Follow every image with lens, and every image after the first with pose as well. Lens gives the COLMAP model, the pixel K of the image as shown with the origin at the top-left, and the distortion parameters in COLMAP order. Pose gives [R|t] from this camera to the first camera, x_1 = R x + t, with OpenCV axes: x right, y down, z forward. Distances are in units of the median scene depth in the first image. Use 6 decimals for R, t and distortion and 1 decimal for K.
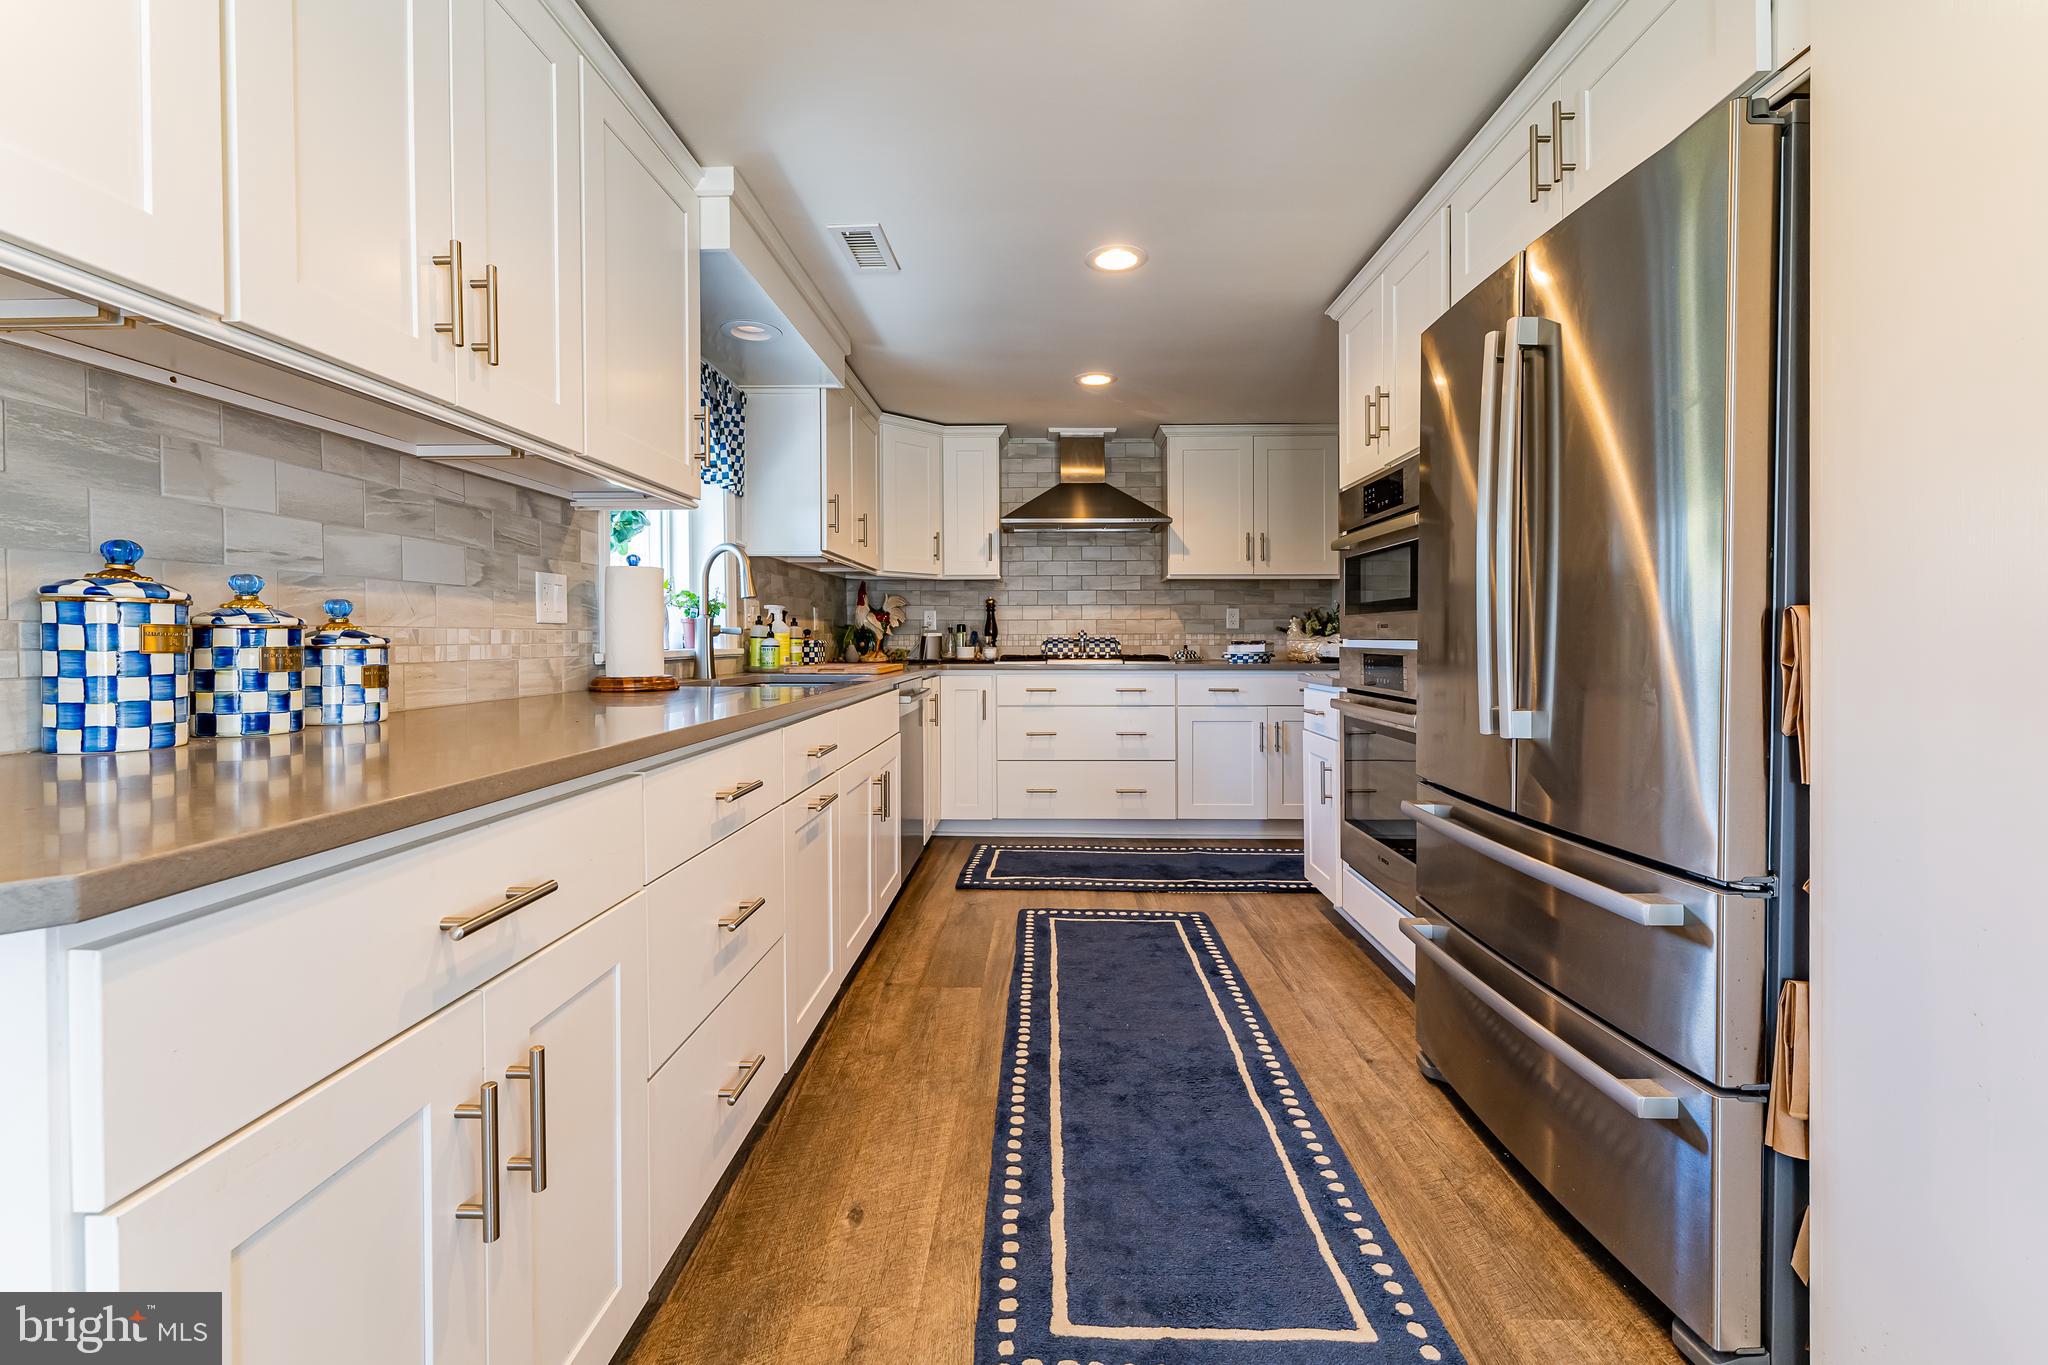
lens RADIAL K [[831.9, 0, 1029.6], [0, 831.9, 643.3], [0, 0, 1]] dist [0.013199, -0.000165]
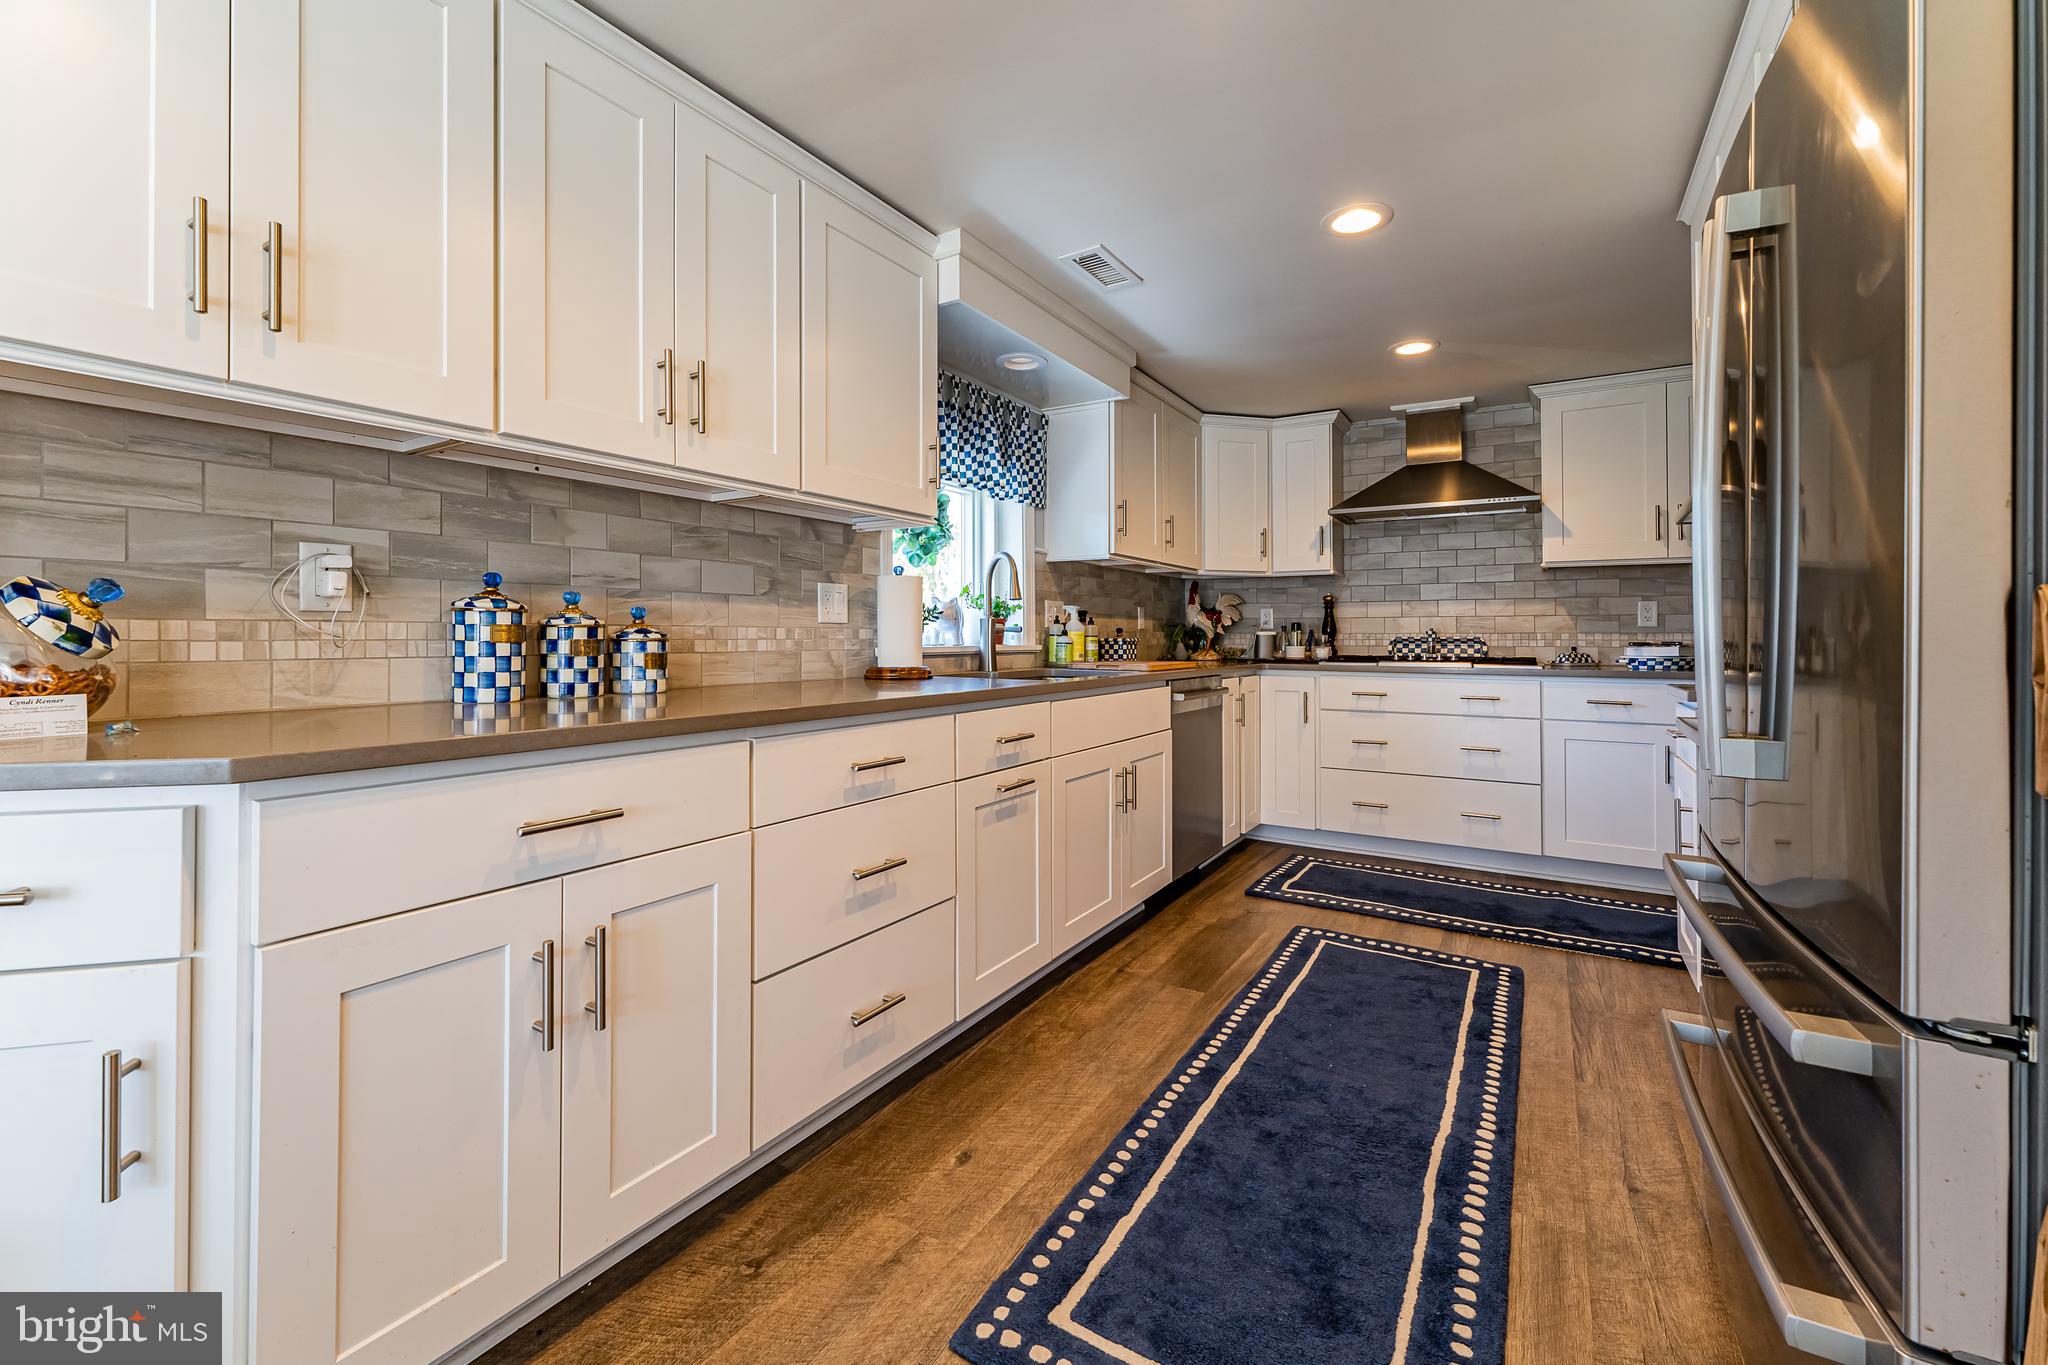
lens RADIAL K [[831.9, 0, 1048.3], [0, 831.9, 628.6], [0, 0, 1]] dist [0.013199, -0.000165]
pose [[0.874007, -0.000802, -0.485913, 0.300230], [-0.007177, 0.999868, -0.014559, 0.000396], [0.485861, 0.016212, 0.873886, 0.056026]]
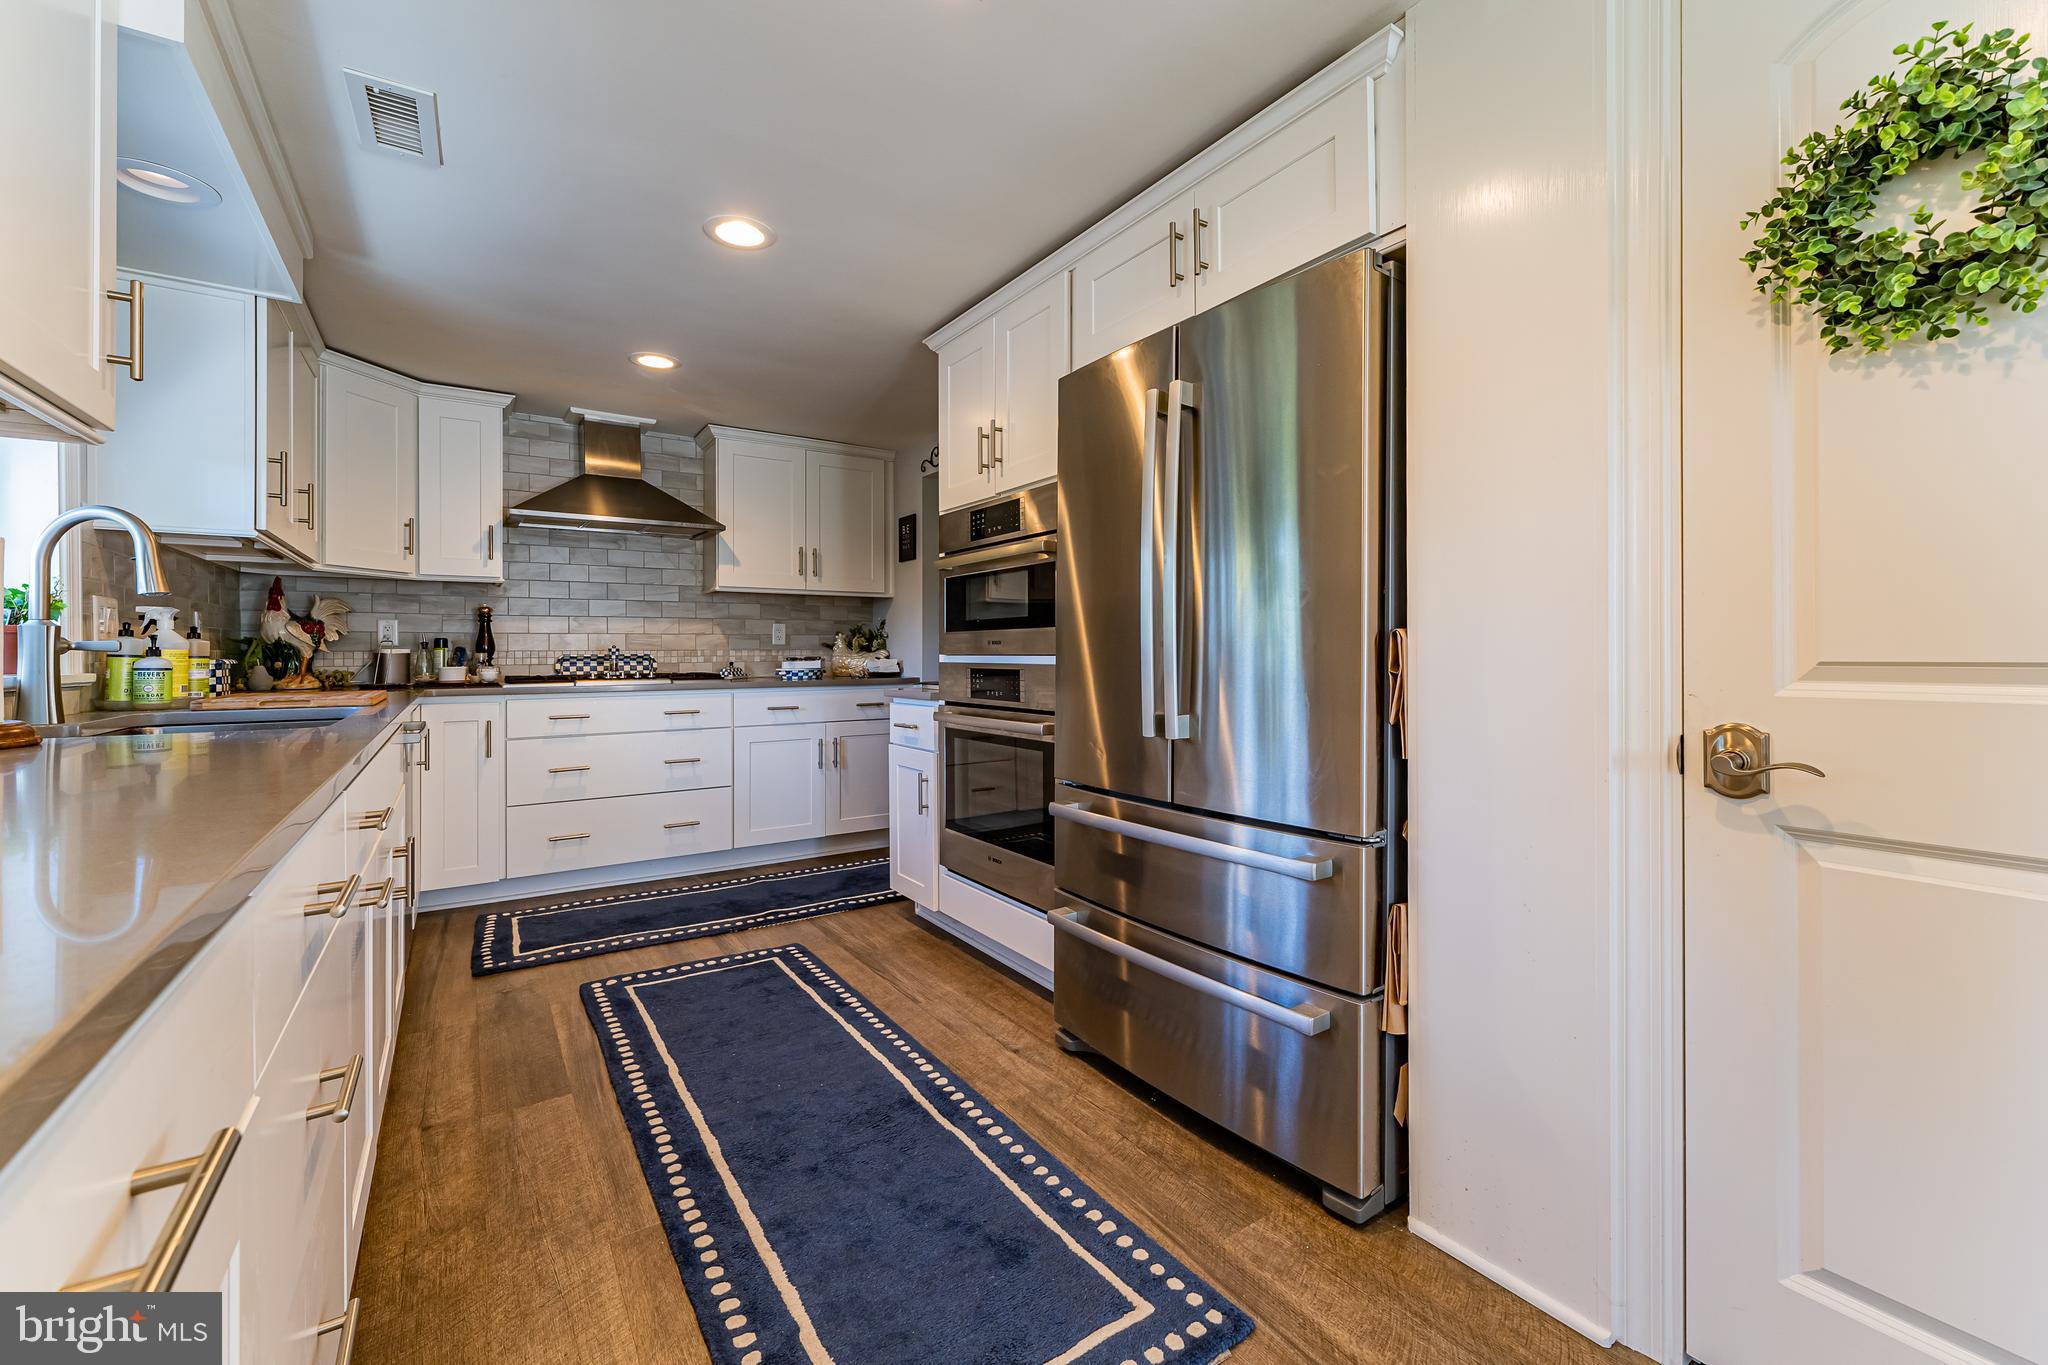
lens RADIAL K [[831.9, 0, 996.7], [0, 831.9, 646.7], [0, 0, 1]] dist [0.013199, -0.000165]
pose [[0.829403, 0.001096, 0.558650, -0.197578], [0.007520, 0.999886, -0.013125, -0.000789], [-0.558601, 0.015087, 0.829300, 0.121811]]
